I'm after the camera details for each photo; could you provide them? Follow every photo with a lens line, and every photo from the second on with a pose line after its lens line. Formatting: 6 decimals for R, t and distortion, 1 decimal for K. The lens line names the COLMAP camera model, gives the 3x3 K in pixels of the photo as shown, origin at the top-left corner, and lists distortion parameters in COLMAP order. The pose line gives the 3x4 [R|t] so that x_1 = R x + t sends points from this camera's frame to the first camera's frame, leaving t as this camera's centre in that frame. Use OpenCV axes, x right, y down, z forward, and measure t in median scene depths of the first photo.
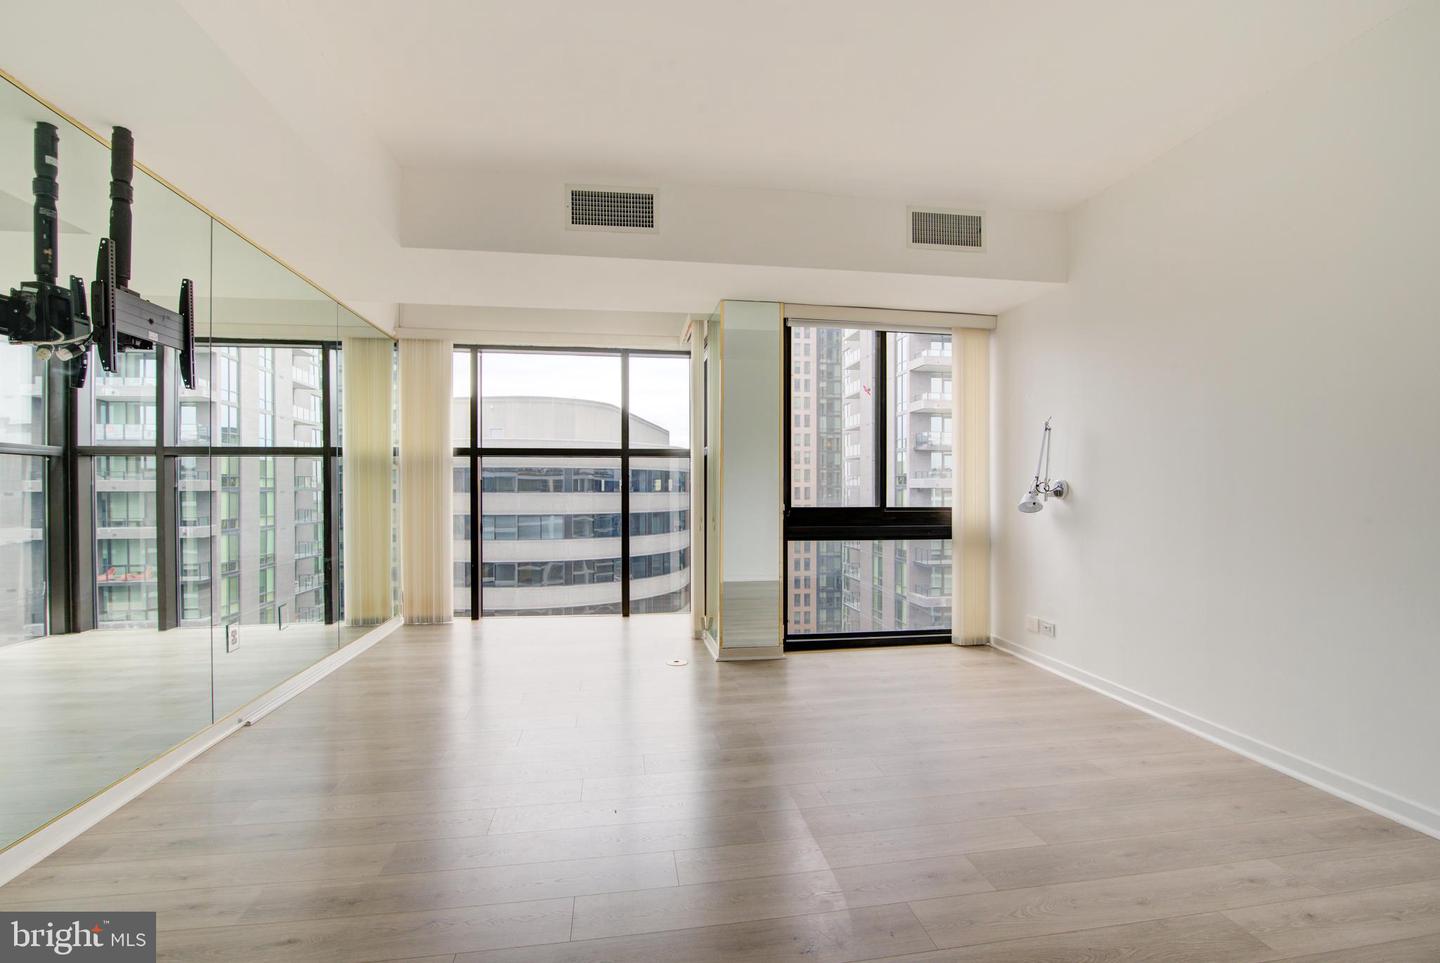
lens RADIAL K [[655.1, 0, 694.0], [0, 655.1, 486.4], [0, 0, 1]] dist [-0.008899, -0.001715]
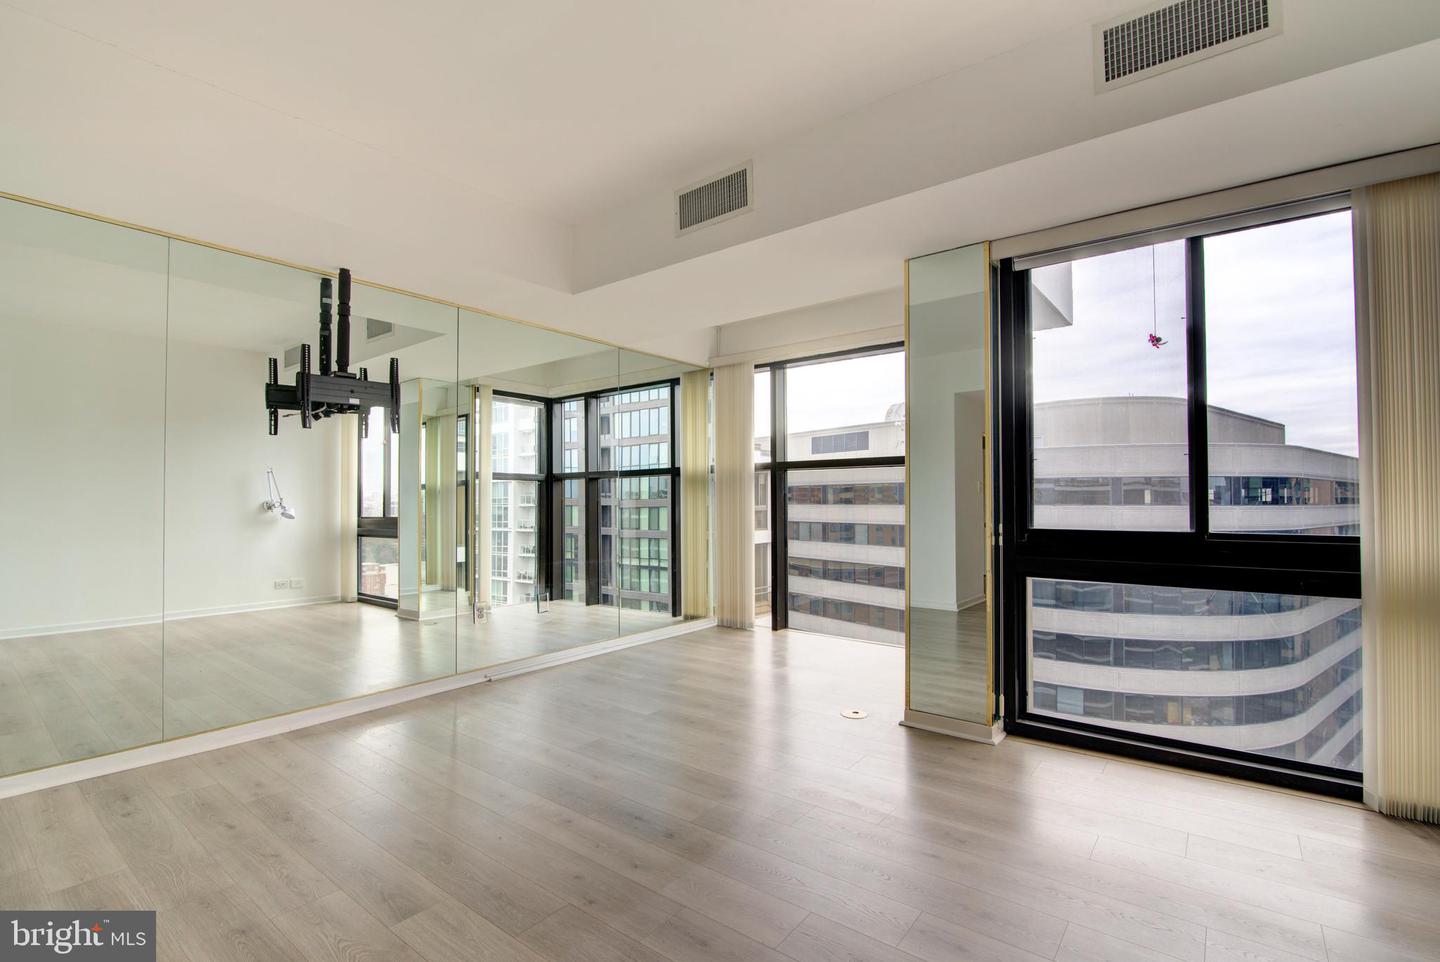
lens RADIAL K [[655.1, 0, 737.8], [0, 655.1, 493.8], [0, 0, 1]] dist [-0.008899, -0.001715]
pose [[0.693202, -0.011455, -0.720652, 0.389555], [0.004734, 0.999924, -0.011341, 0.001031], [0.720728, 0.004450, 0.693204, 0.267475]]
